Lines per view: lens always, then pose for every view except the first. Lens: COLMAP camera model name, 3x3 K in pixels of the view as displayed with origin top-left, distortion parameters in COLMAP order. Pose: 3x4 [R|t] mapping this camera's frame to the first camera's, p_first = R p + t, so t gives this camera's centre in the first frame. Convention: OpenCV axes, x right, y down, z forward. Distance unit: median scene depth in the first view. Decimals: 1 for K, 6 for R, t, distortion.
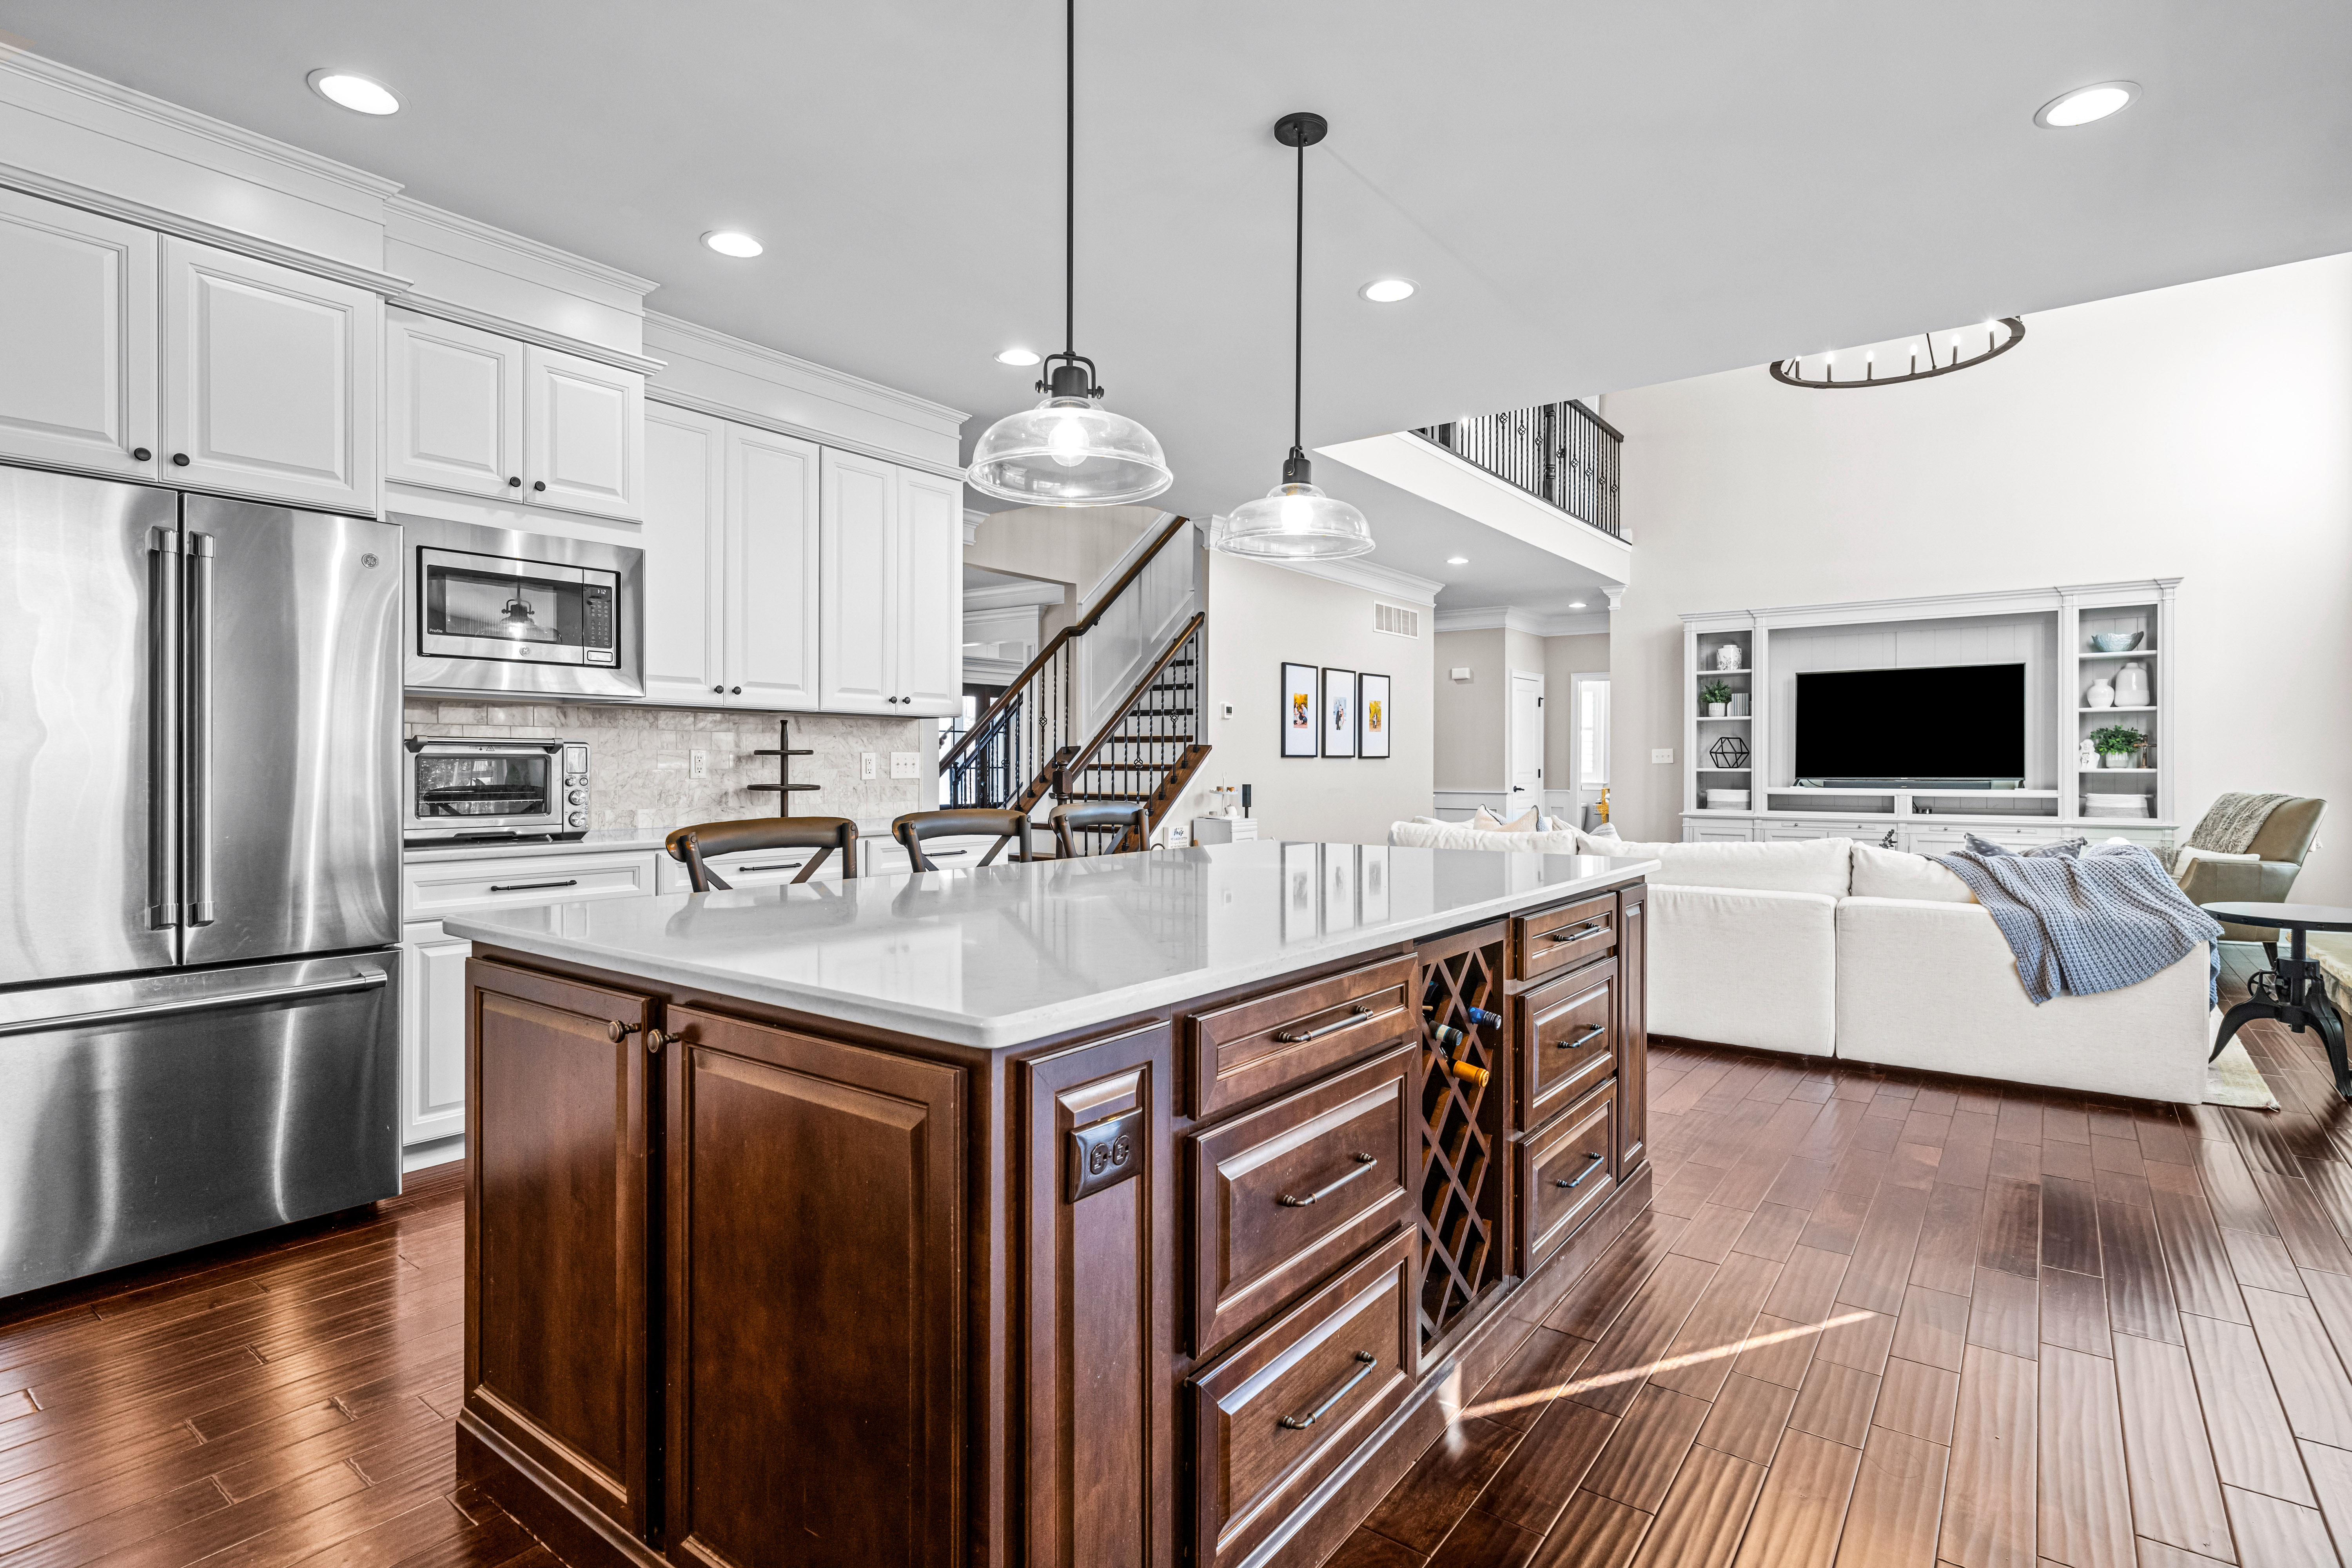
lens RADIAL K [[1140.0, 0, 1187.3], [0, 1140.0, 776.6], [0, 0, 1]] dist [0.004386, -0.000680]
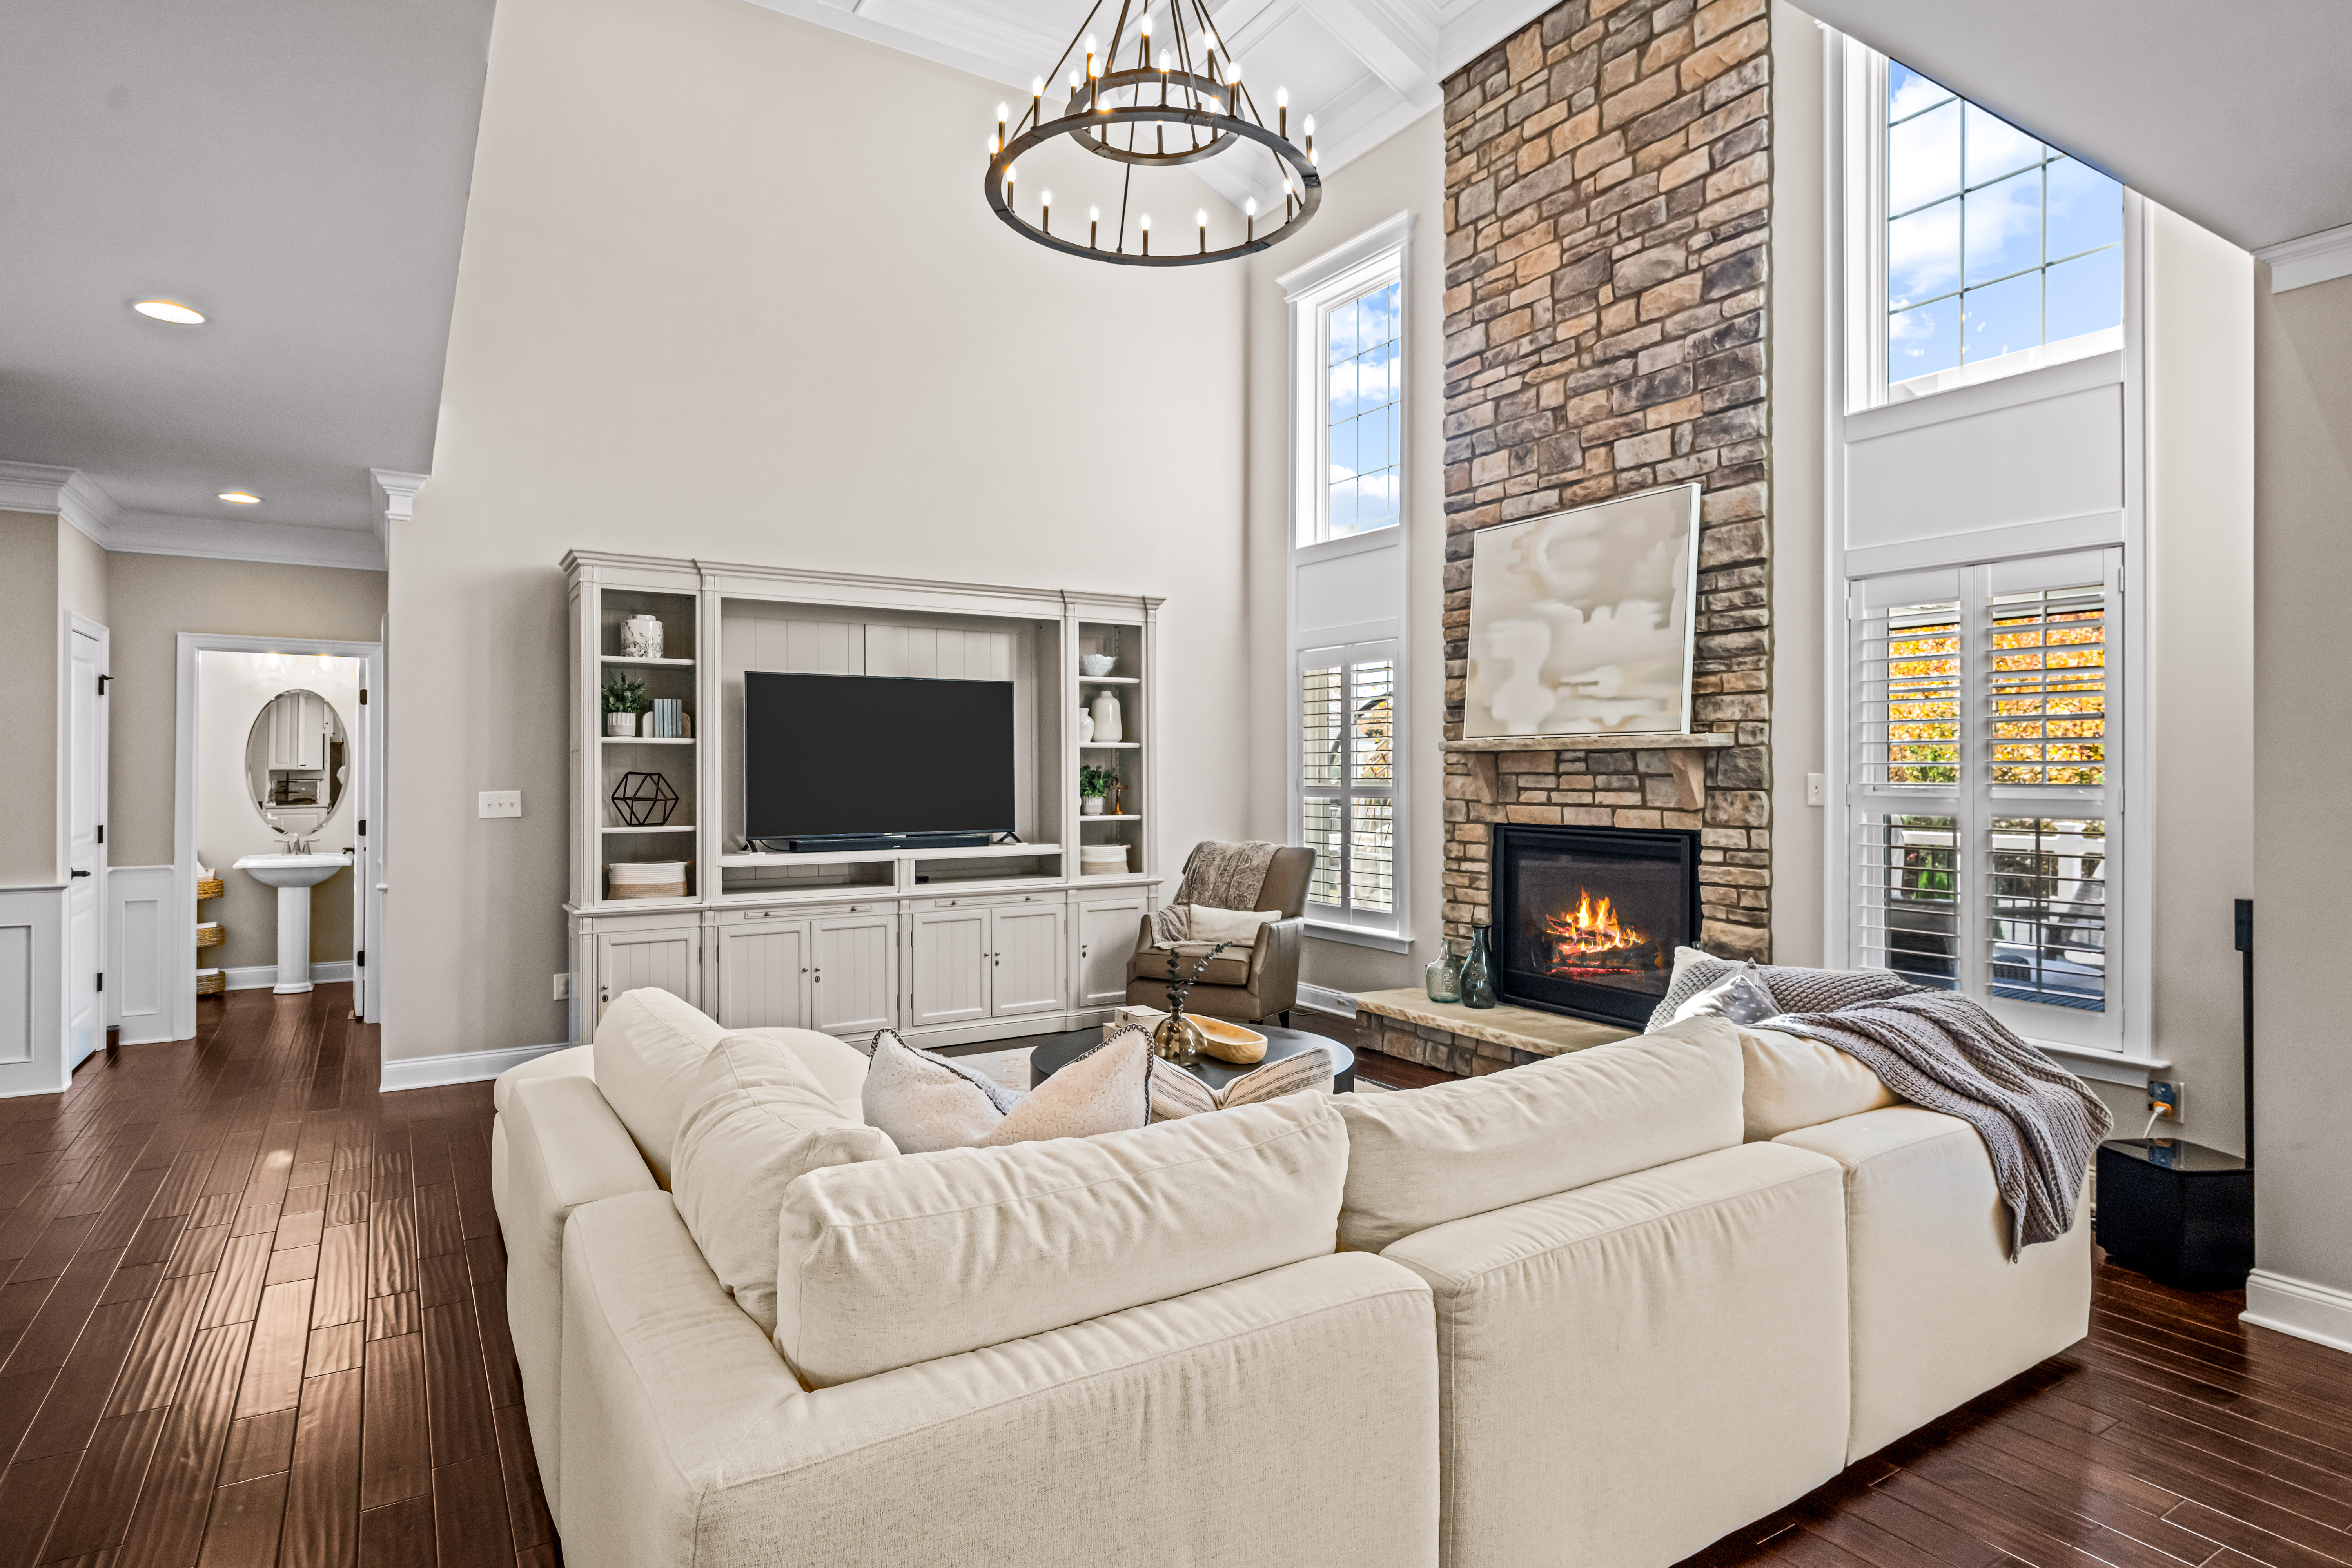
lens RADIAL K [[1263.0, 0, 1171.9], [0, 1263.0, 763.4], [0, 0, 1]] dist [0.006216, -0.000462]
pose [[0.358534, 0.003953, 0.933508, -0.038806], [0.009399, 0.999925, -0.007844, -0.037372], [-0.933469, 0.011586, 0.358470, 0.613013]]
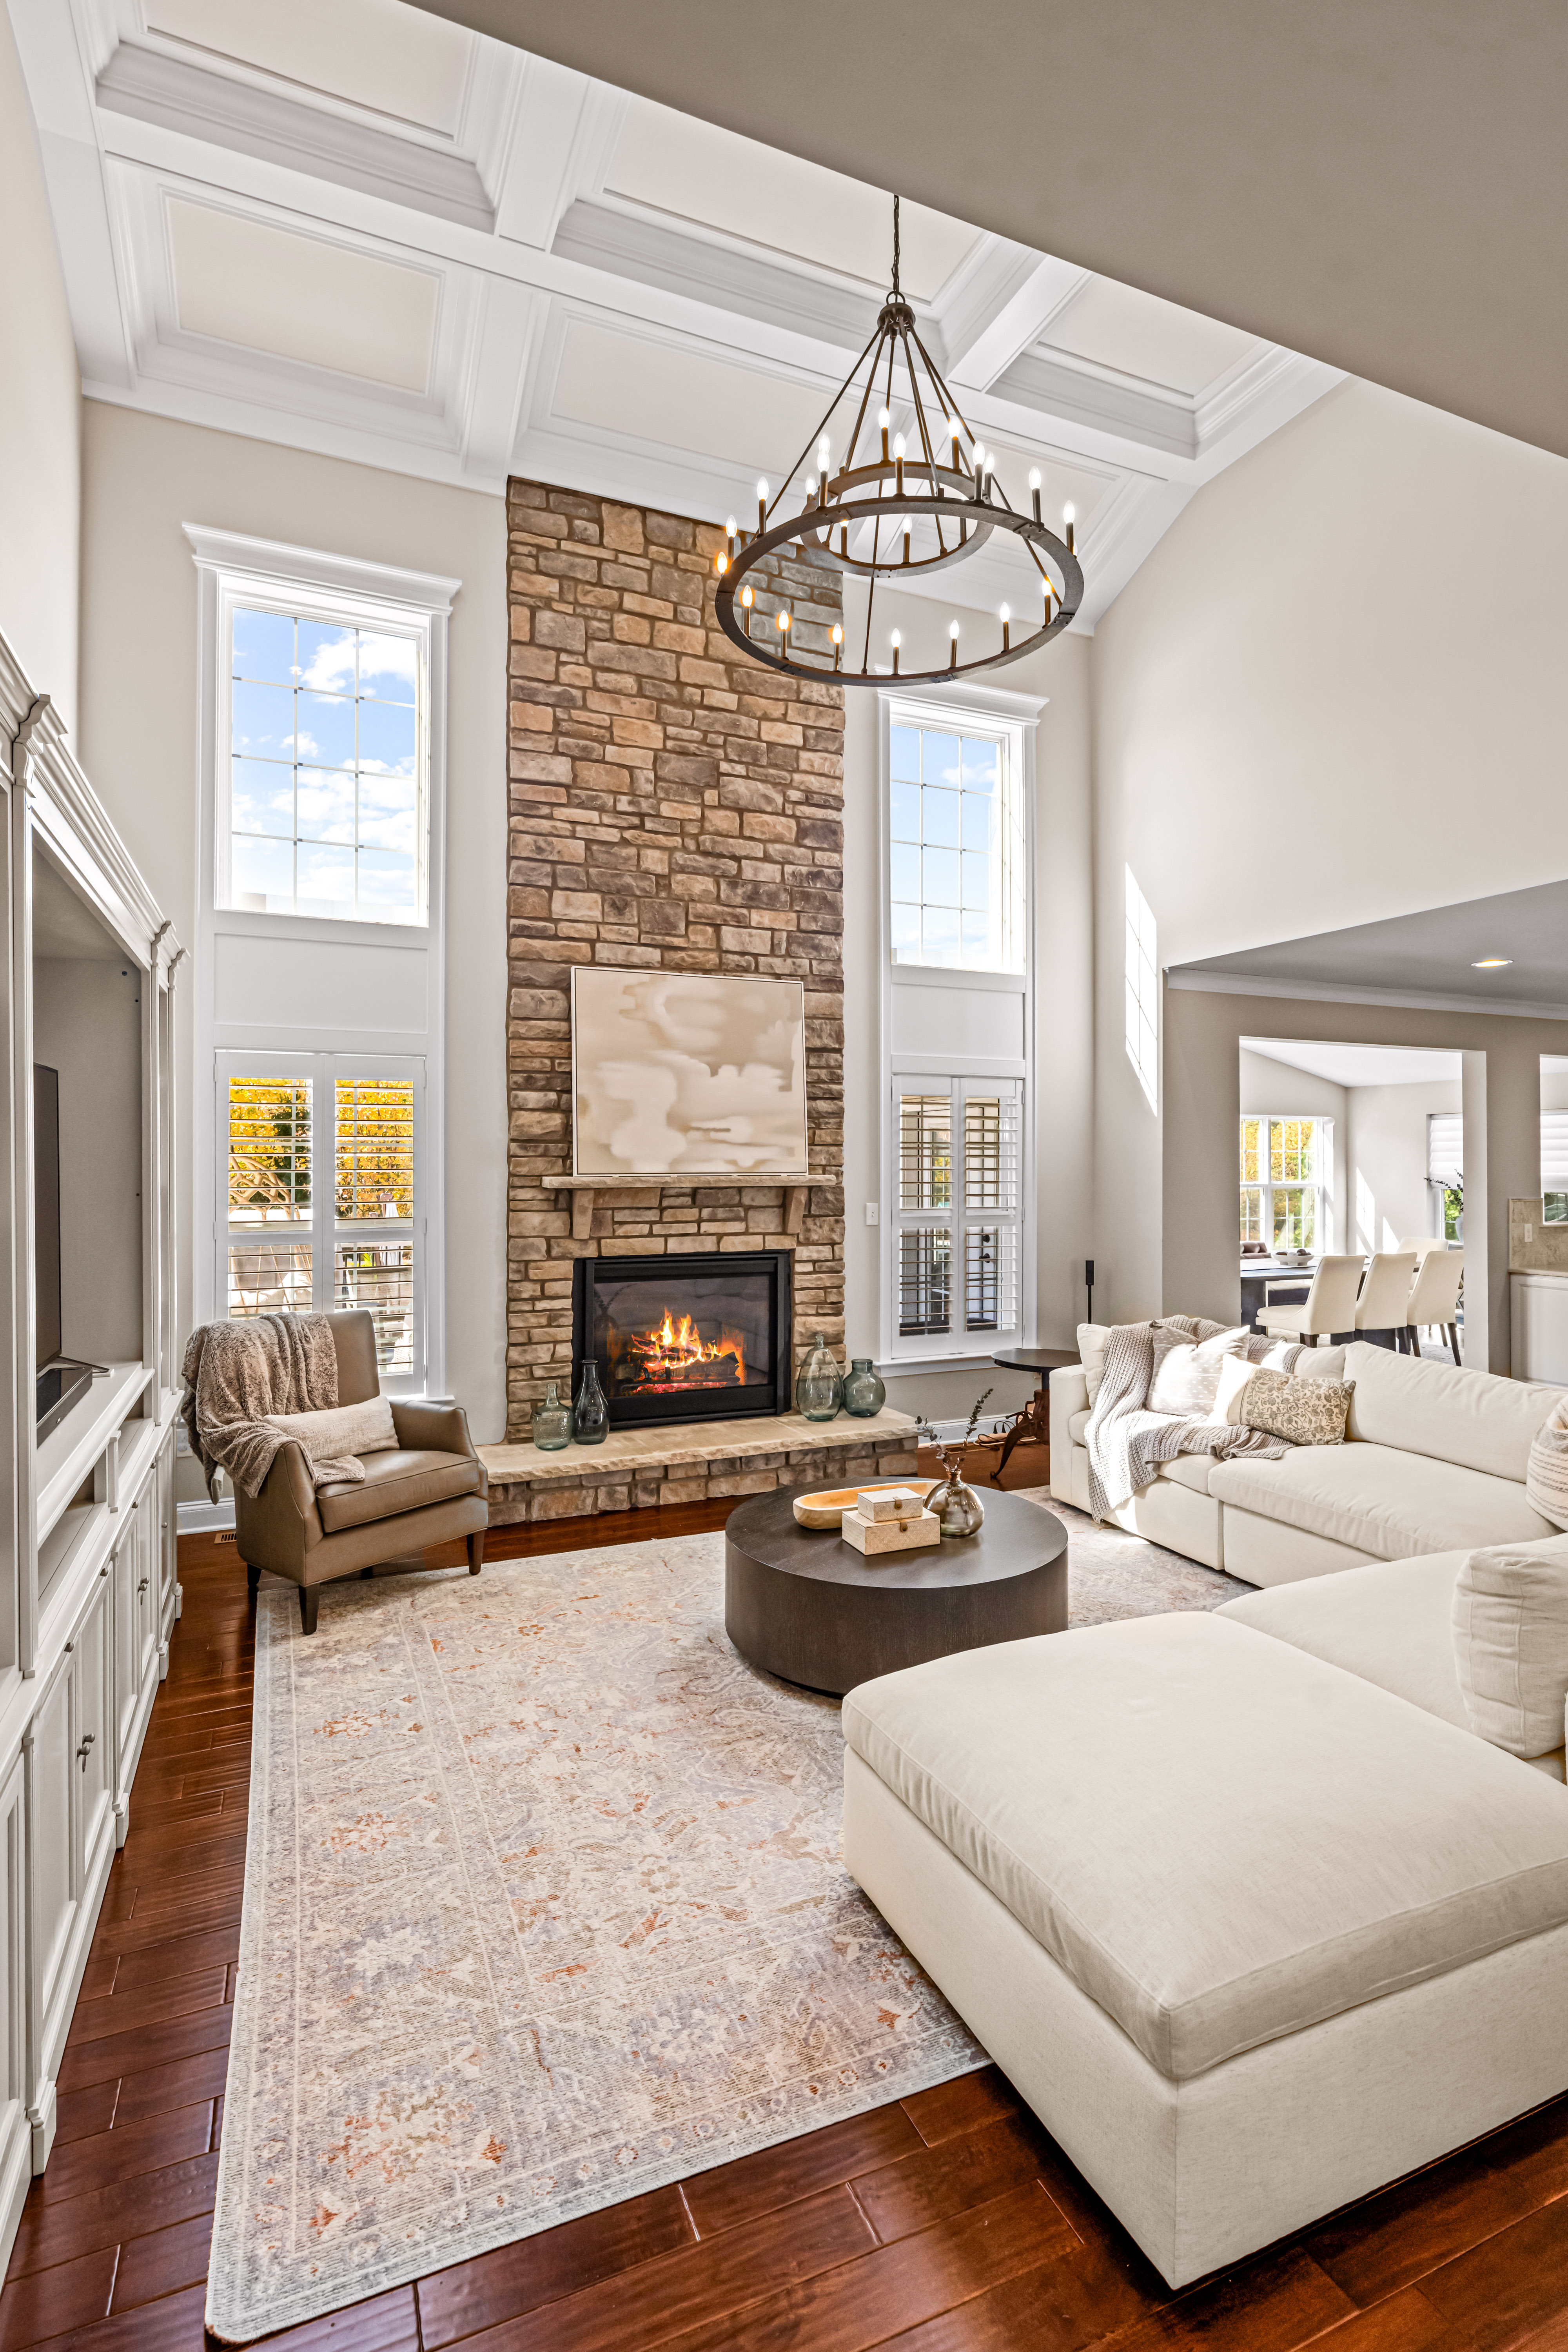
lens RADIAL K [[1140.0, 0, 797.2], [0, 1140.0, 1149.1], [0, 0, 1]] dist [0.004386, -0.000680]
pose [[-0.875551, 0.002117, 0.483122, 0.312761], [0.003008, 0.999995, 0.001070, -0.074580], [-0.483117, 0.002390, -0.875553, 1.292250]]
